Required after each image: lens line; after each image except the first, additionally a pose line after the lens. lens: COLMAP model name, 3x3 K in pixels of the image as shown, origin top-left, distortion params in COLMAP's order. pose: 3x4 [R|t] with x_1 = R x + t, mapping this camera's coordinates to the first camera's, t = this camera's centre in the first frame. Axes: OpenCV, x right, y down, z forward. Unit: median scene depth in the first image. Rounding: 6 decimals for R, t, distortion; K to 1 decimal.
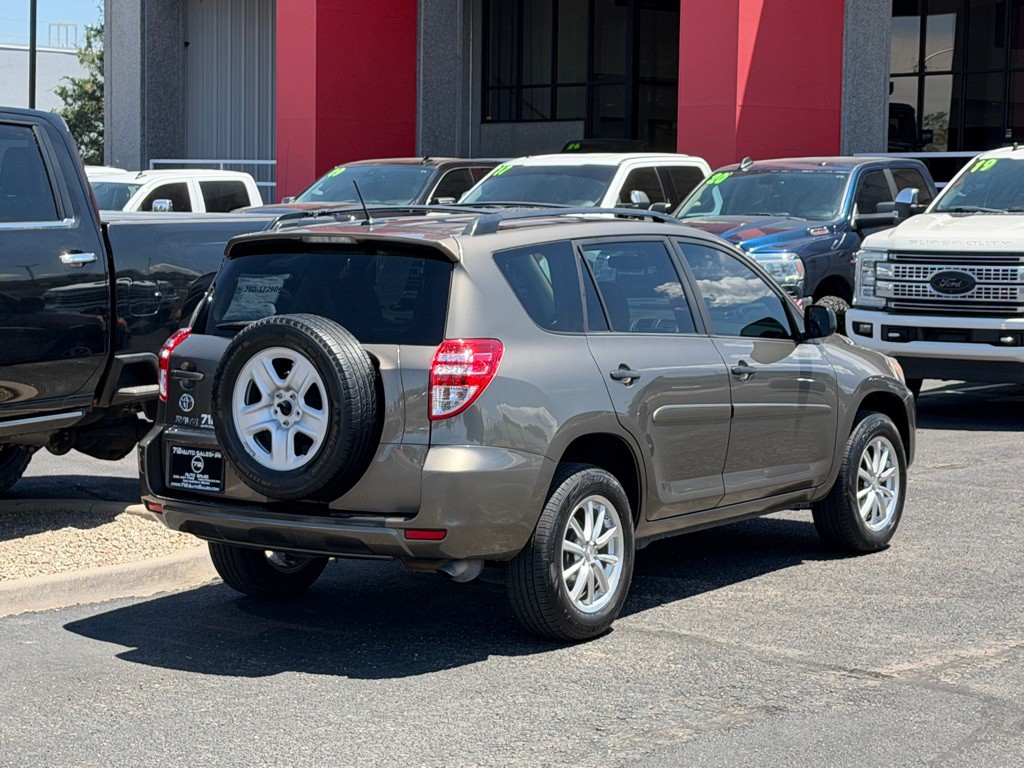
lens RADIAL K [[2265.2, 0, 512.0], [0, 2265.2, 384.0], [0, 0, 1]] dist [0.132284, 0.166446]
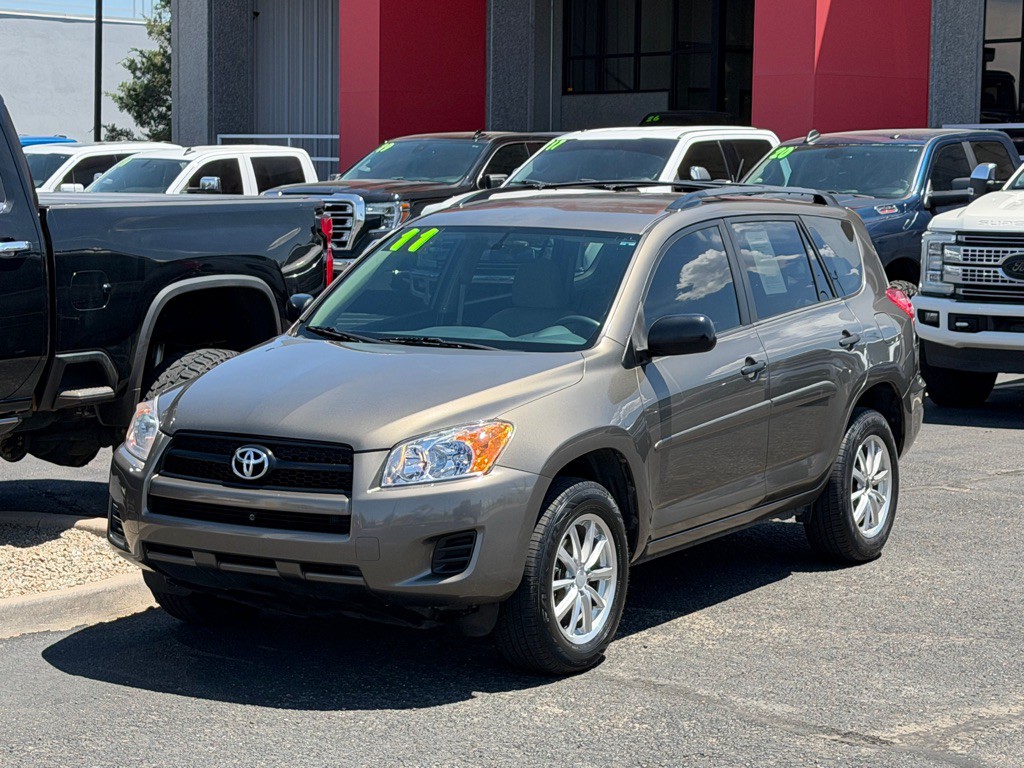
lens RADIAL K [[2294.5, 0, 512.0], [0, 2294.5, 384.0], [0, 0, 1]] dist [0.129662, 0.217454]
pose [[0.998741, 0.001781, -0.050132, 0.047616], [-0.001252, 0.999943, 0.010583, -0.010100], [0.050148, -0.010507, 0.998687, 0.092796]]
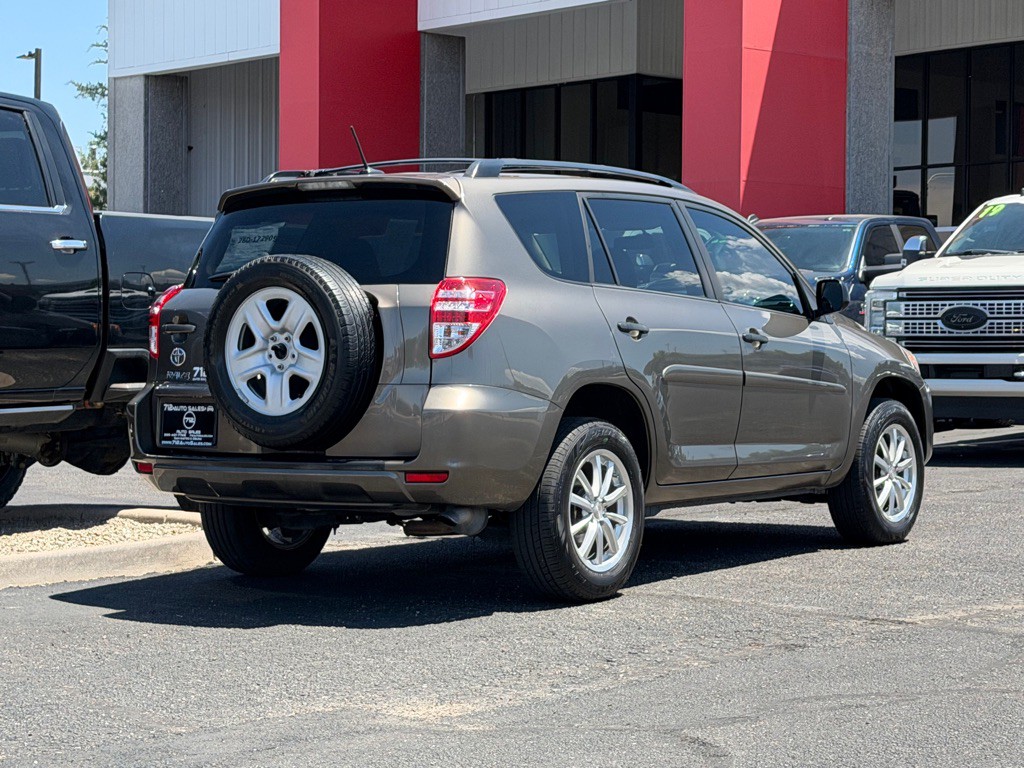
lens RADIAL K [[2267.2, 0, 522.1], [0, 2267.2, 369.9], [0, 0, 1]] dist [0.113695, 0.327853]
pose [[0.999964, -0.008200, 0.002330, 0.000265], [0.008342, 0.997552, -0.069432, 0.061088], [-0.001755, 0.069449, 0.997584, 0.028328]]
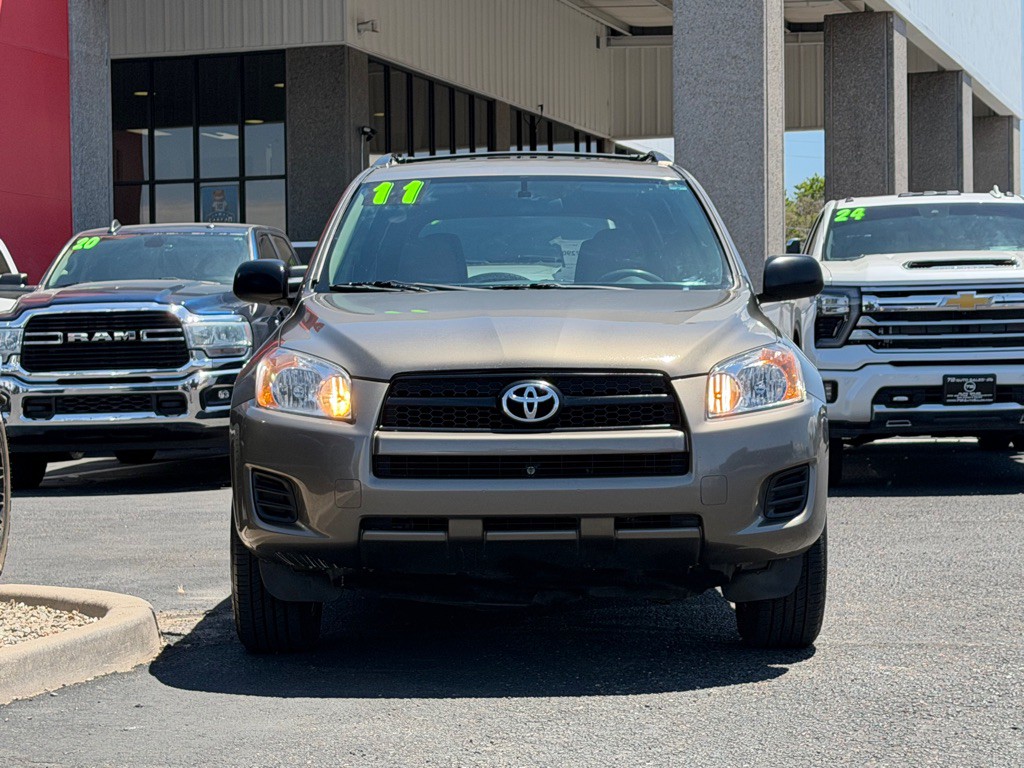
lens RADIAL K [[2294.5, 0, 512.0], [0, 2294.5, 384.0], [0, 0, 1]] dist [0.129662, 0.217454]
pose [[0.878019, -0.022969, 0.478073, -0.314801], [0.061627, 0.995959, -0.065333, 0.049438], [-0.474641, 0.086826, 0.875887, 0.282711]]
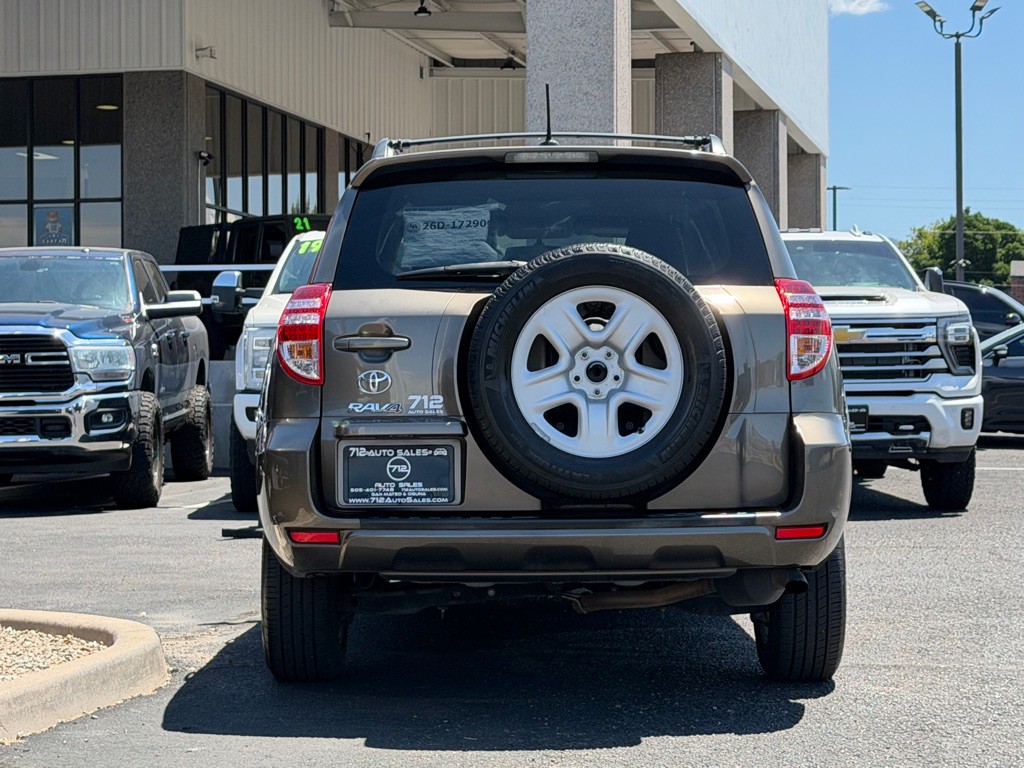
lens RADIAL K [[2267.2, 0, 522.1], [0, 2267.2, 369.9], [0, 0, 1]] dist [0.113695, 0.327853]
pose [[0.826686, -0.006862, 0.562621, -0.372020], [0.059541, 0.995378, -0.075346, 0.044590], [-0.559504, 0.095787, 0.823274, 0.297443]]
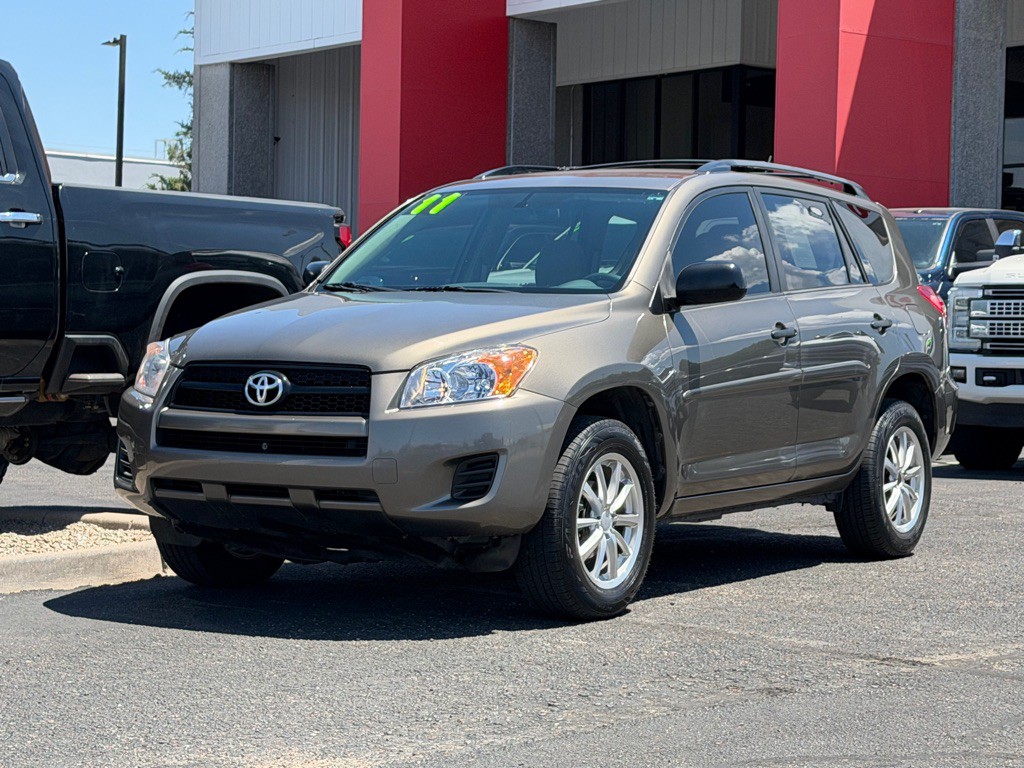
lens RADIAL K [[2294.6, 0, 530.9], [0, 2294.6, 388.1], [0, 0, 1]] dist [0.140465, 0.072549]
pose [[0.998787, 0.006356, -0.048837, 0.044288], [-0.009470, 0.997918, -0.063798, 0.058647], [0.048330, 0.064183, 0.996767, 0.117756]]
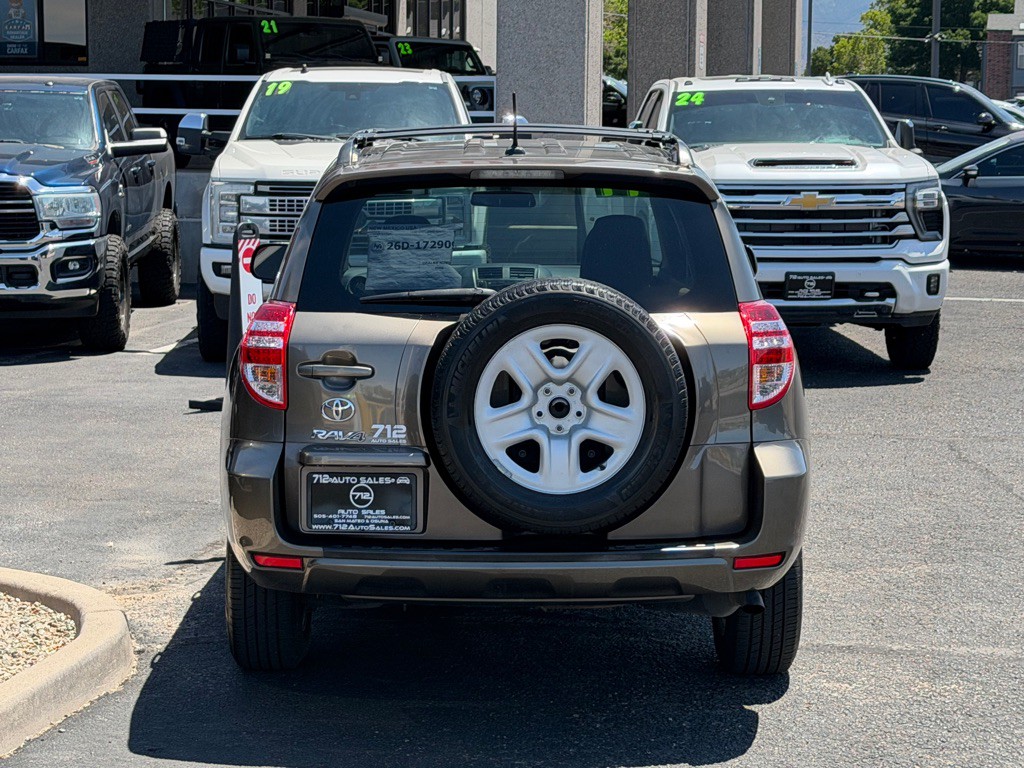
lens RADIAL K [[2264.9, 0, 501.4], [0, 2264.9, 369.5], [0, 0, 1]] dist [0.117888, 0.237254]
pose [[0.824461, -0.061959, 0.562517, -0.369253], [0.048059, 0.998063, 0.039493, -0.021992], [-0.563874, -0.005526, 0.825842, 0.292803]]
